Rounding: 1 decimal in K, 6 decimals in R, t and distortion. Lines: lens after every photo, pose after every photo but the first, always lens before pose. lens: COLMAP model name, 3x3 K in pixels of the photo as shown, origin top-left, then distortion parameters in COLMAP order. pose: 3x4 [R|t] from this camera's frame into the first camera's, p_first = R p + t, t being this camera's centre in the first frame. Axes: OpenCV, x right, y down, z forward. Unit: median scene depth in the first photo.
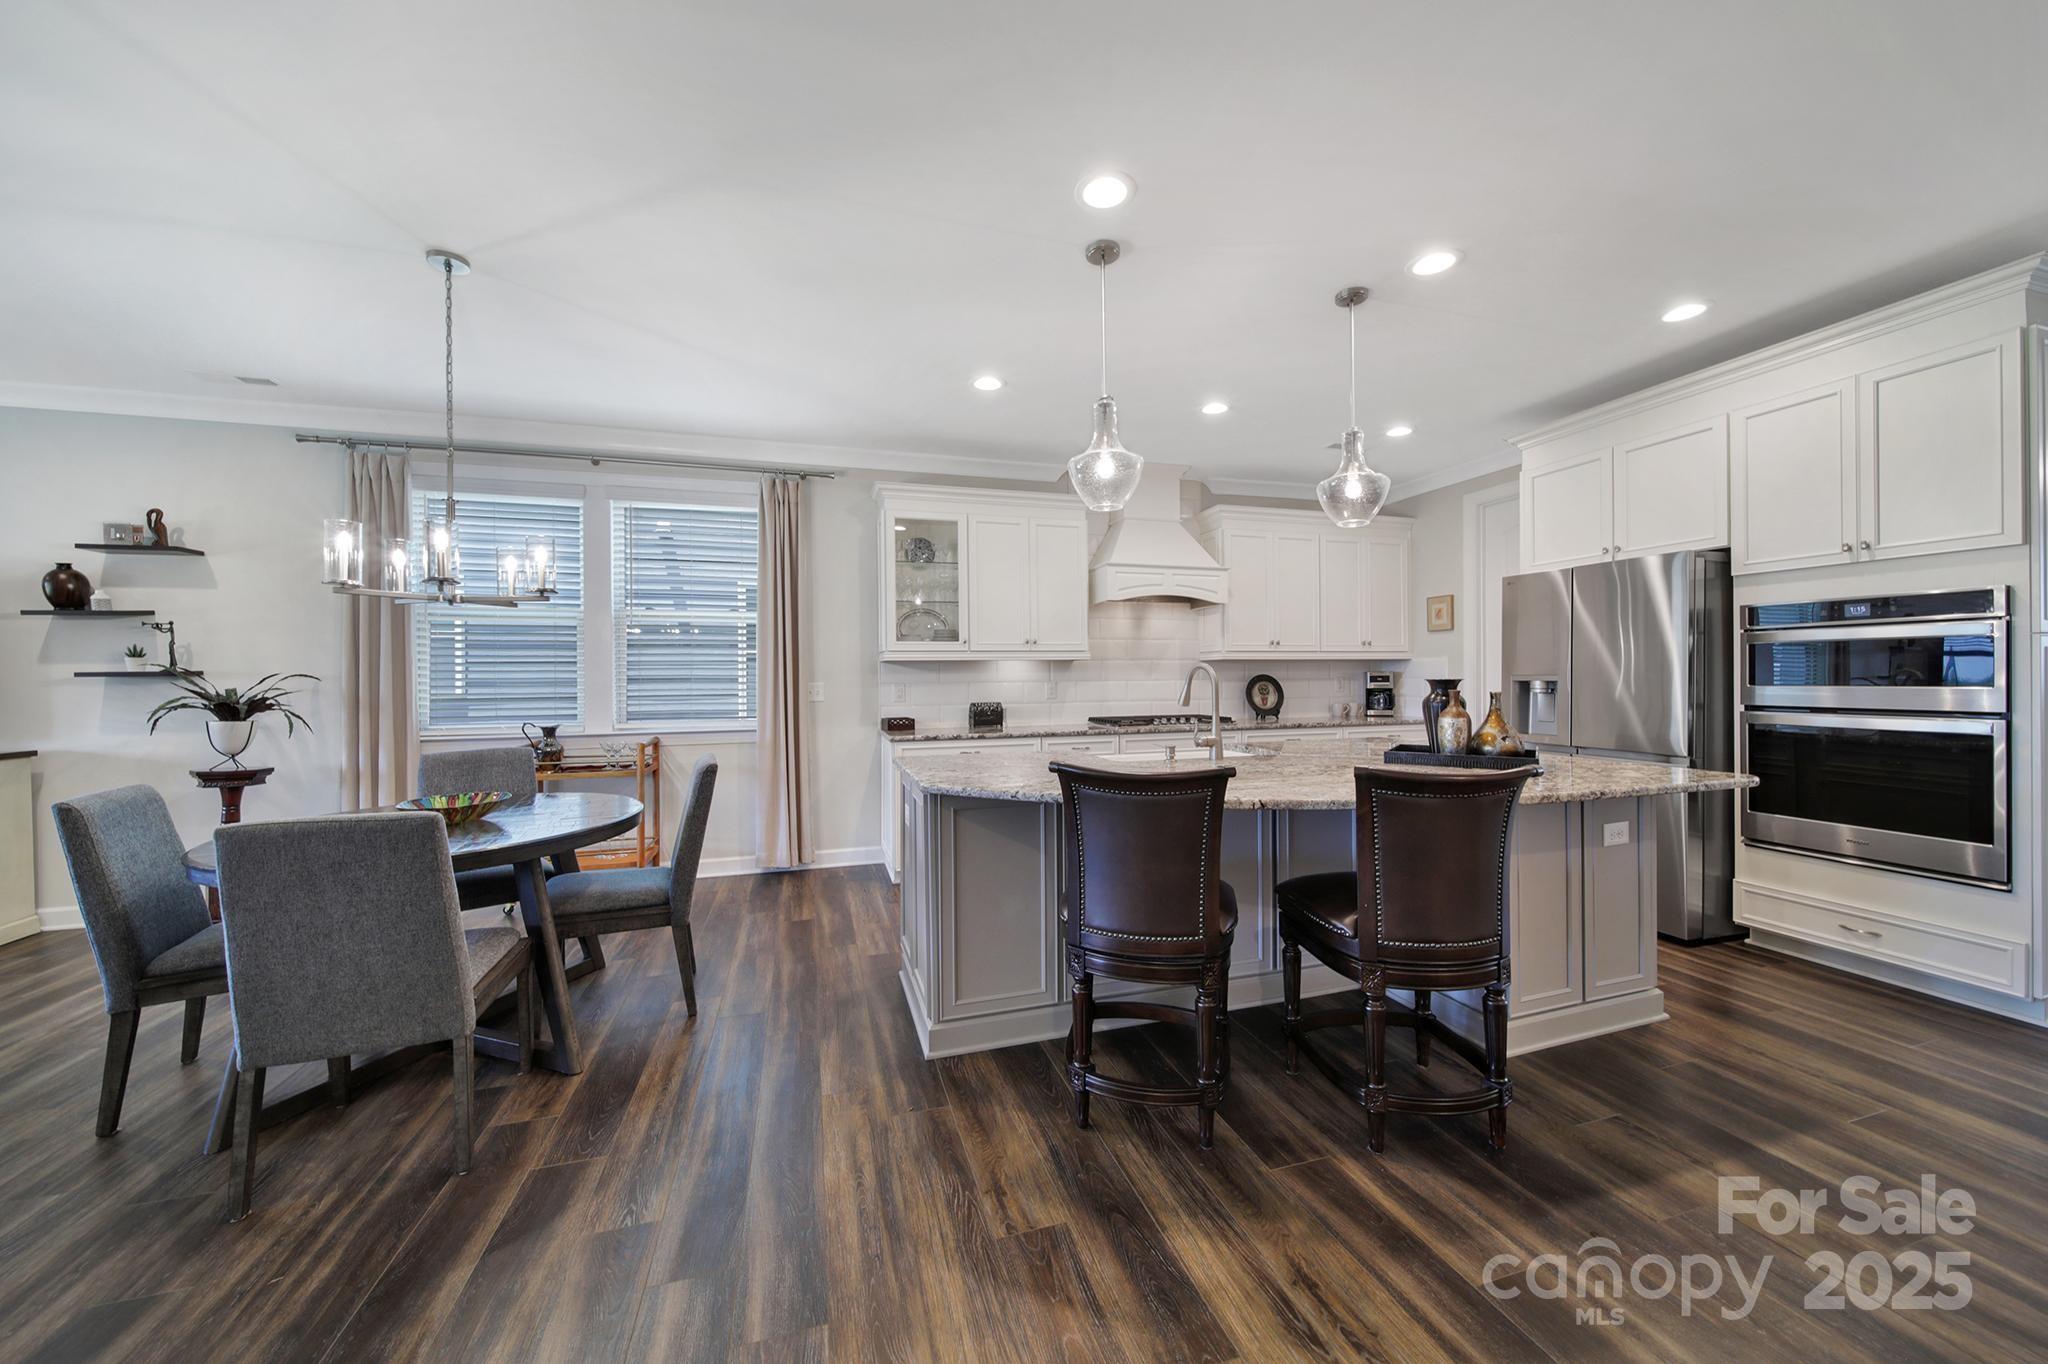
lens RADIAL K [[719.3, 0, 1026.7], [0, 719.3, 678.8], [0, 0, 1]] dist [-0.004152, -0.000131]
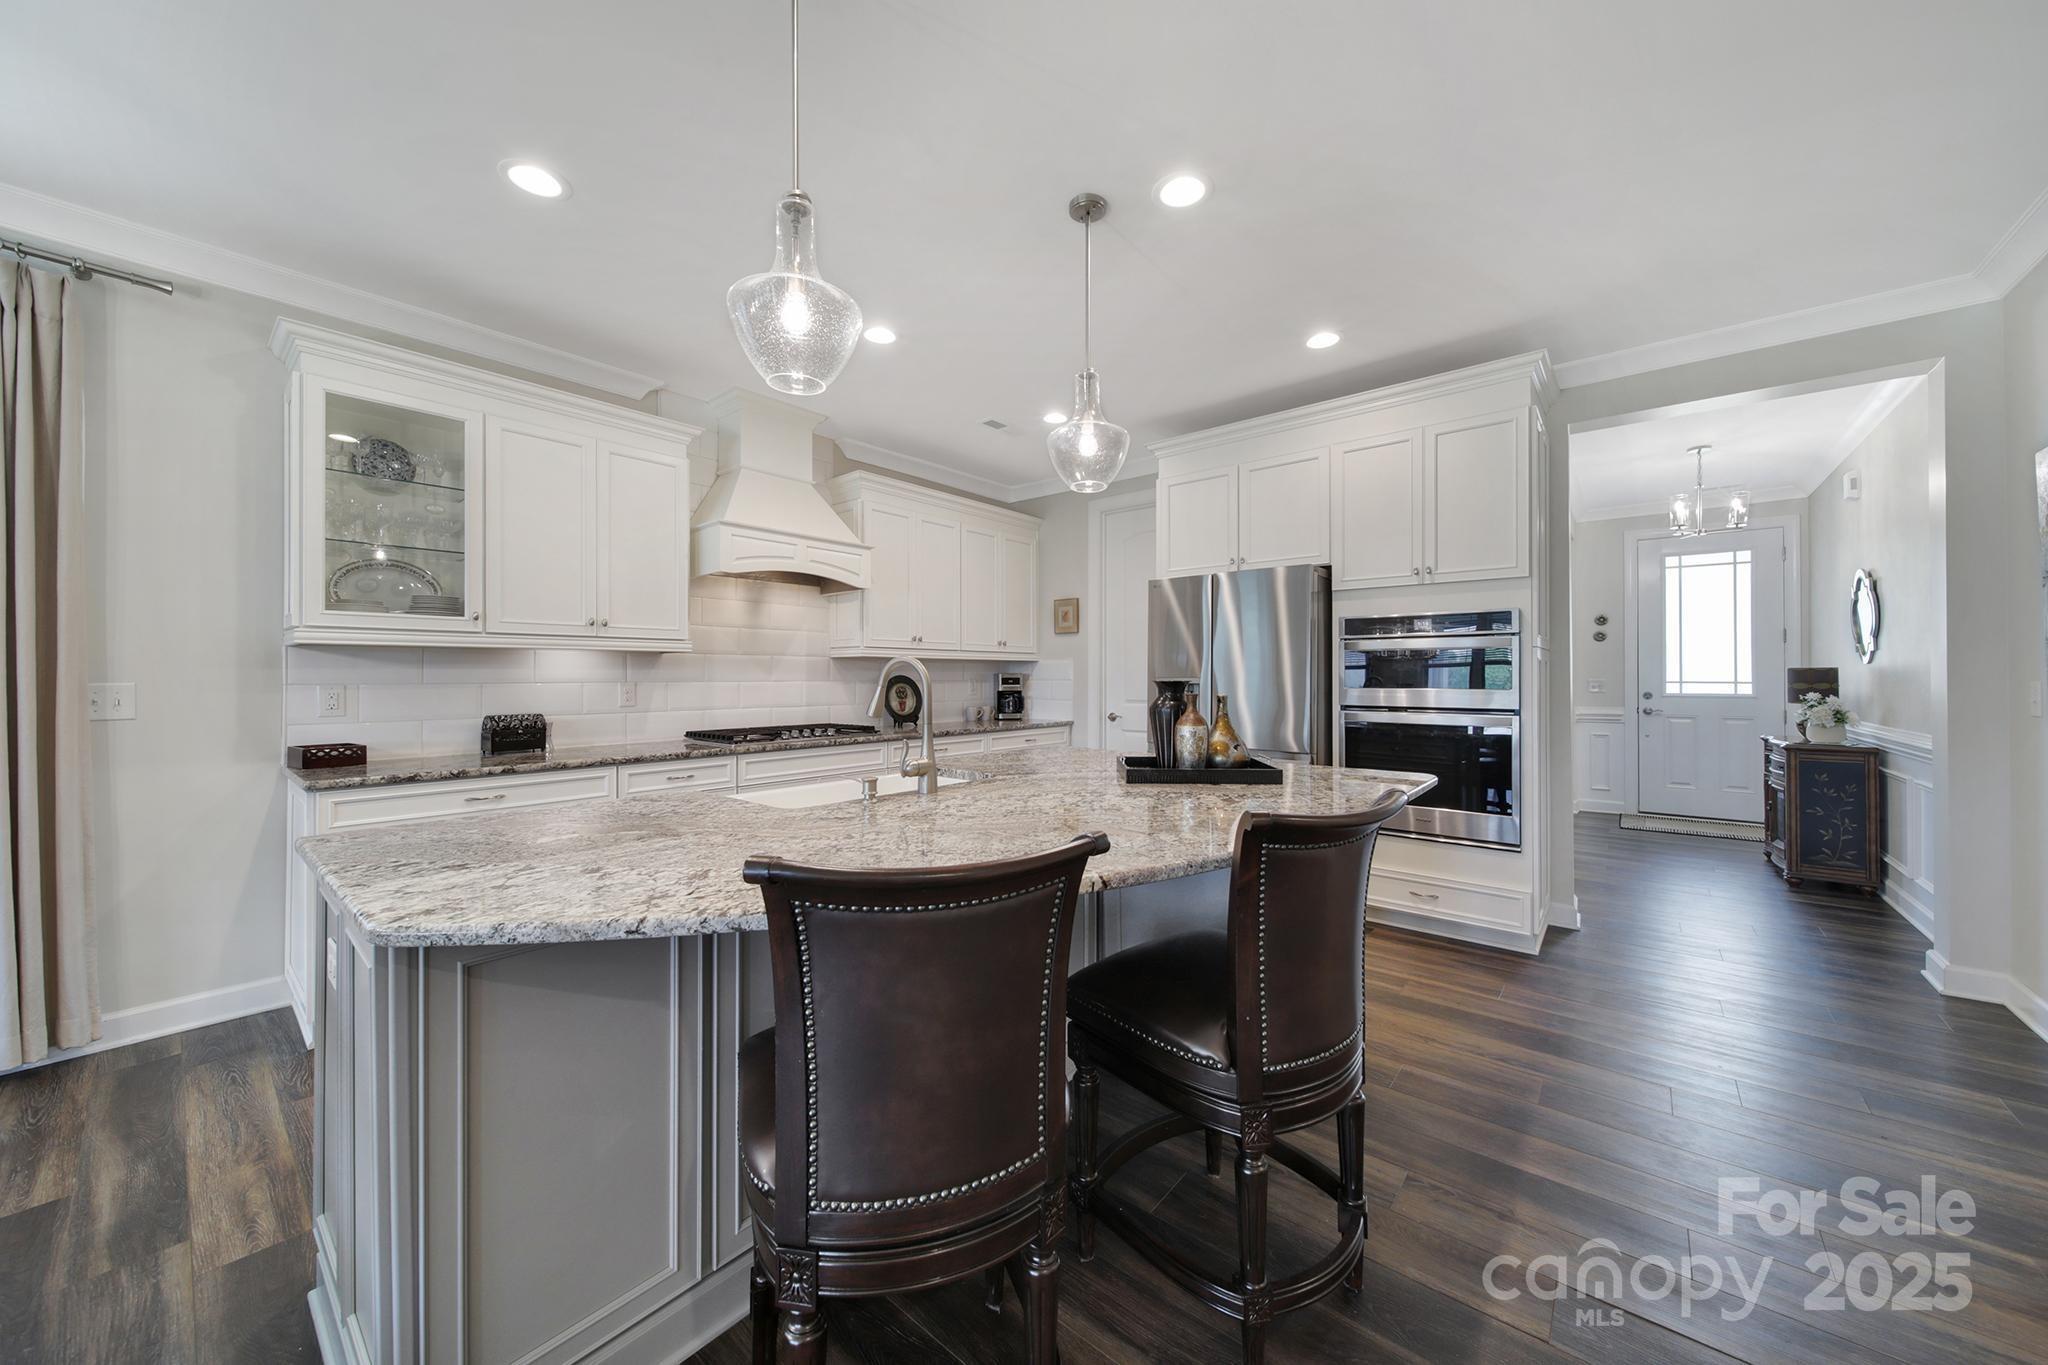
lens RADIAL K [[719.3, 0, 1021.5], [0, 719.3, 675.4], [0, 0, 1]] dist [-0.004152, -0.000131]
pose [[0.838272, 0.009545, 0.545168, -0.036012], [-0.005171, 0.999941, -0.009555, 0.002571], [-0.545227, 0.005191, 0.838272, 0.285484]]
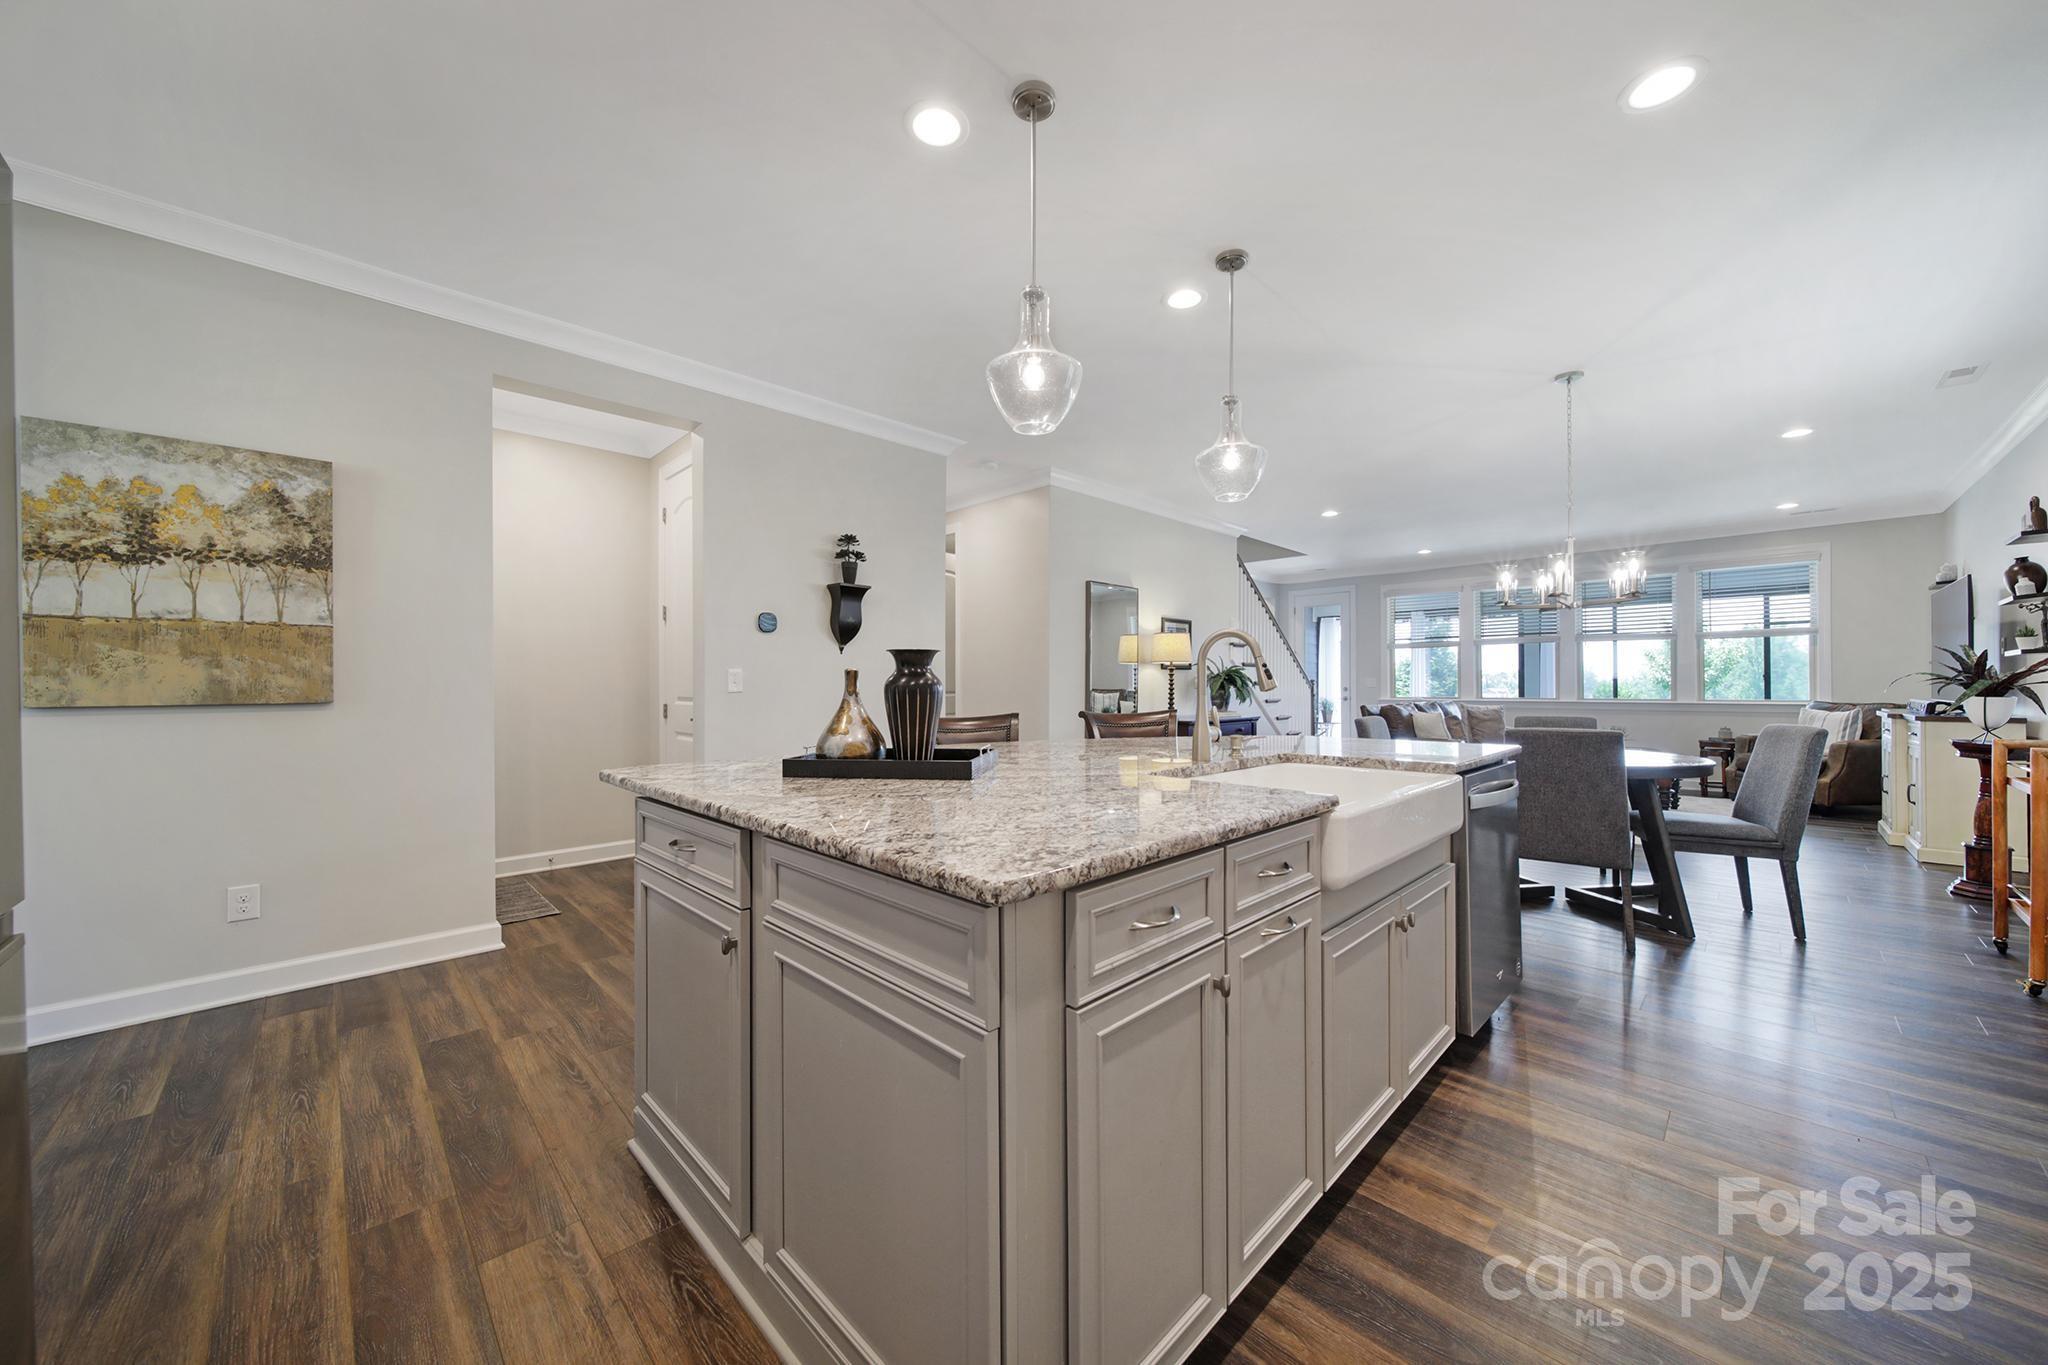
lens RADIAL K [[719.3, 0, 1017.8], [0, 719.3, 683.0], [0, 0, 1]] dist [-0.004152, -0.000131]
pose [[-0.891235, 0.009091, -0.453450, 0.622805], [0.007022, 0.999956, 0.006247, 0.022398], [0.453487, 0.002383, -0.891260, 1.274085]]
